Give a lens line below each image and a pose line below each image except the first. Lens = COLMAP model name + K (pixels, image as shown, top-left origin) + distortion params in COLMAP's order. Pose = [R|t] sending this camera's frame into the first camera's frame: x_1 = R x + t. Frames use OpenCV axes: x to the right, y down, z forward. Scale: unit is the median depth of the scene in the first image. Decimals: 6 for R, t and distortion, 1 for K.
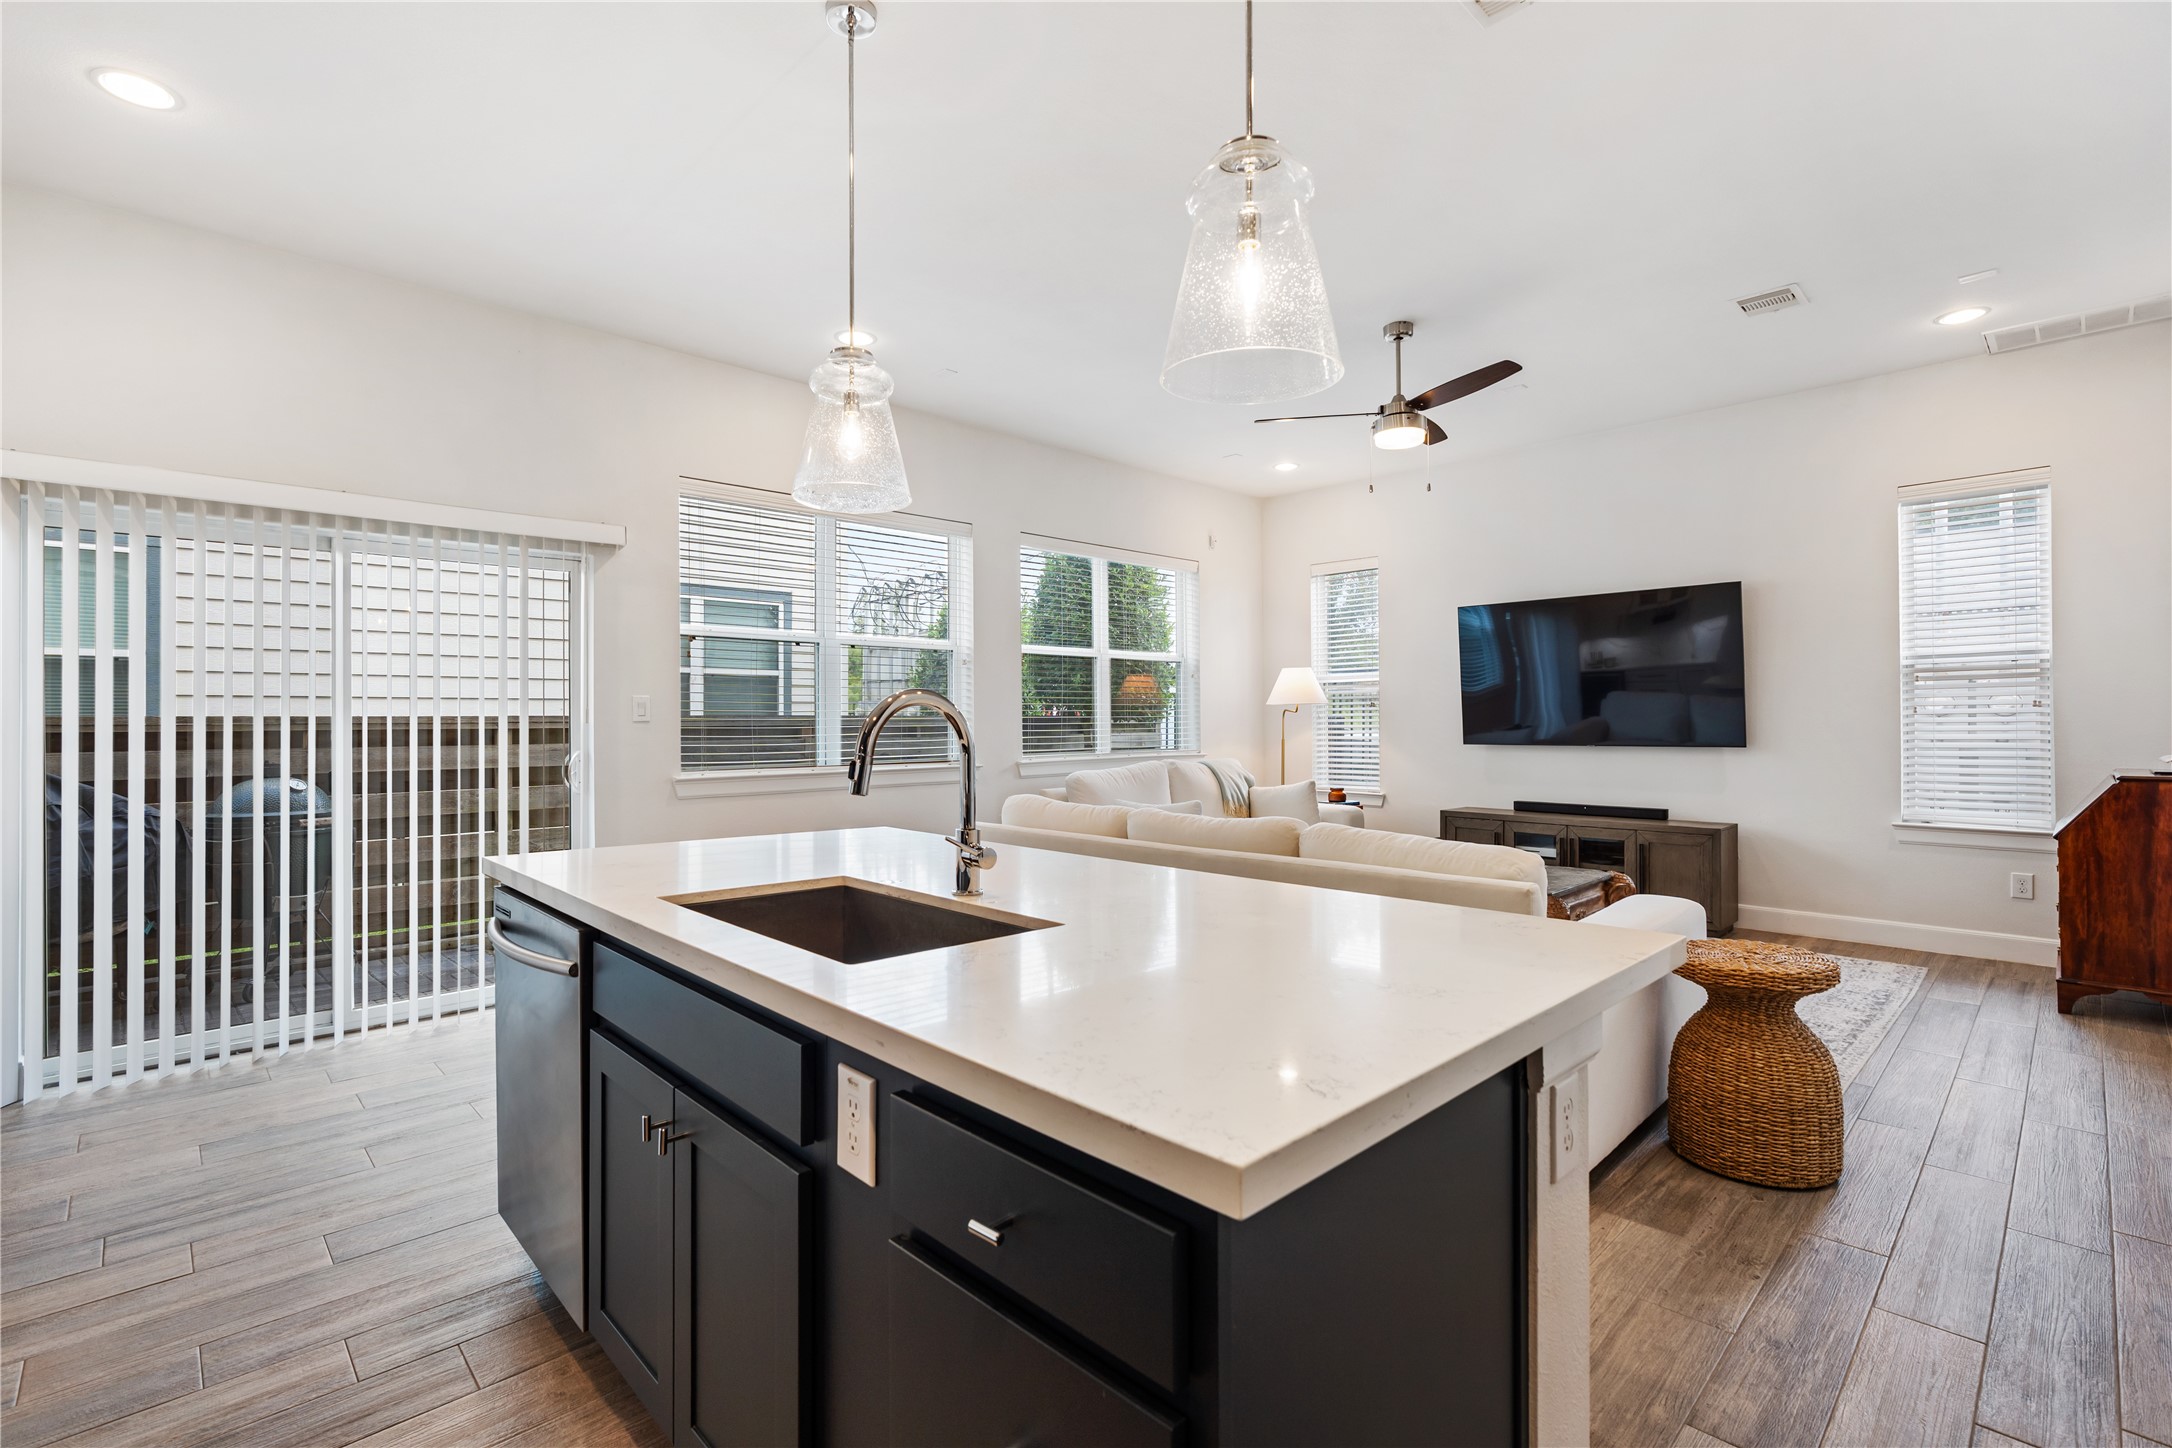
lens RADIAL K [[971.2, 0, 1086.0], [0, 971.2, 724.0], [0, 0, 1]] dist [0.003060, 0.000460]
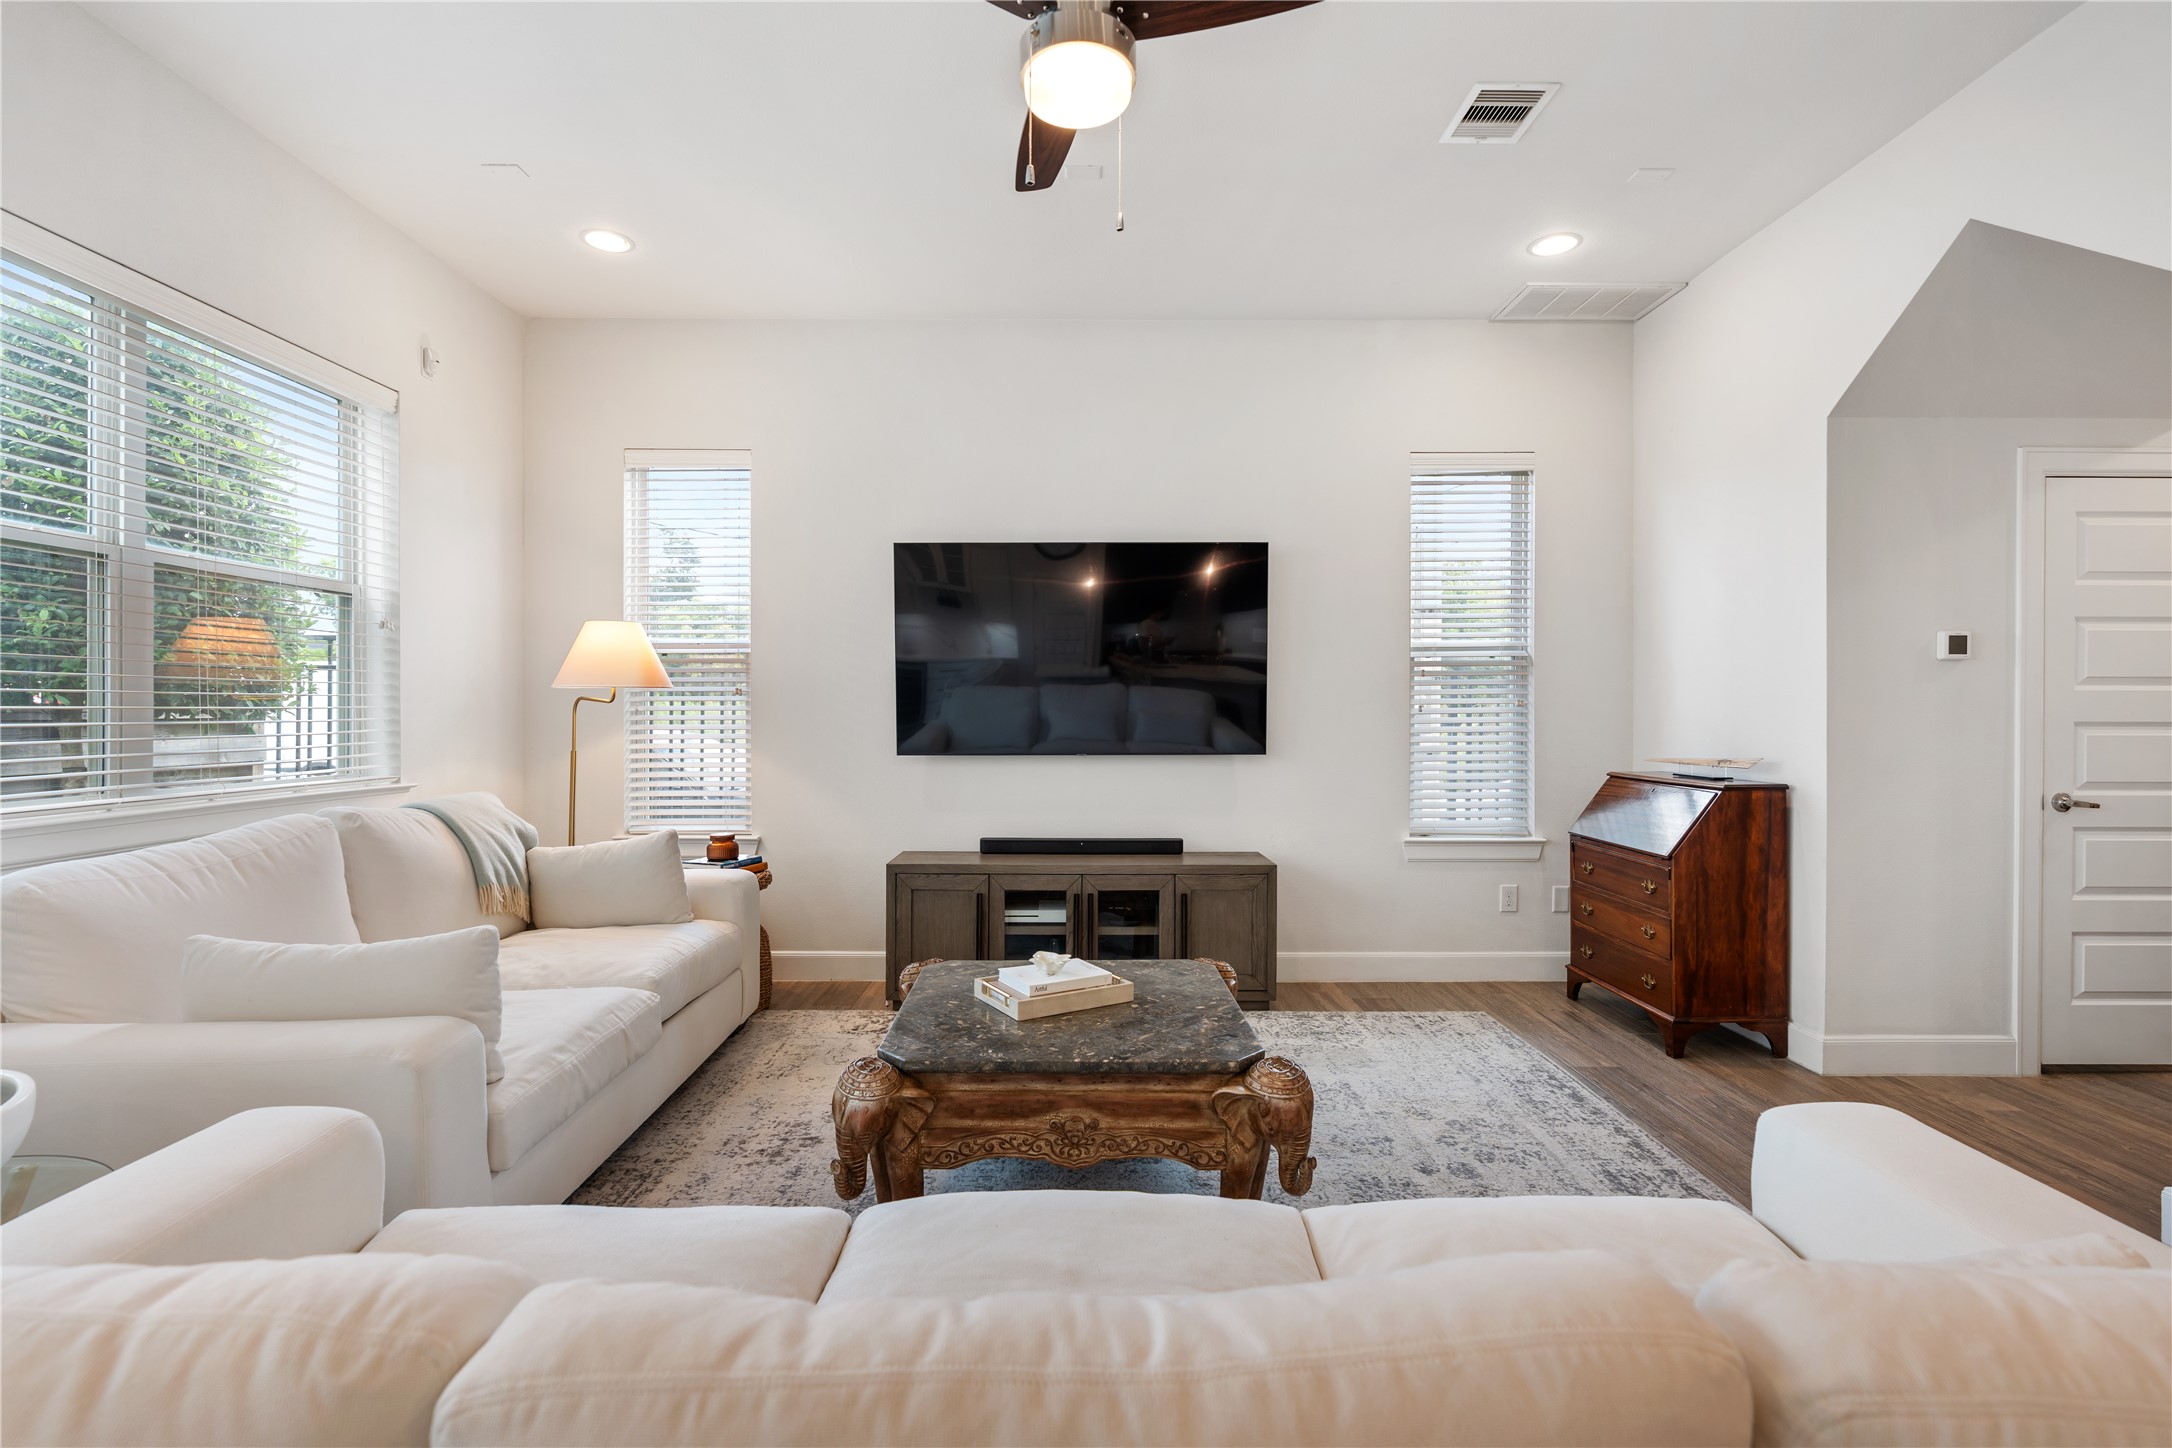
lens RADIAL K [[967.3, 0, 1078.1], [0, 967.3, 715.8], [0, 0, 1]] dist [-0.004356, -0.000067]
pose [[0.693994, 0.005071, 0.719963, 0.006527], [-0.001880, 0.999985, -0.005231, -0.002752], [-0.719979, 0.002277, 0.693992, 0.554798]]
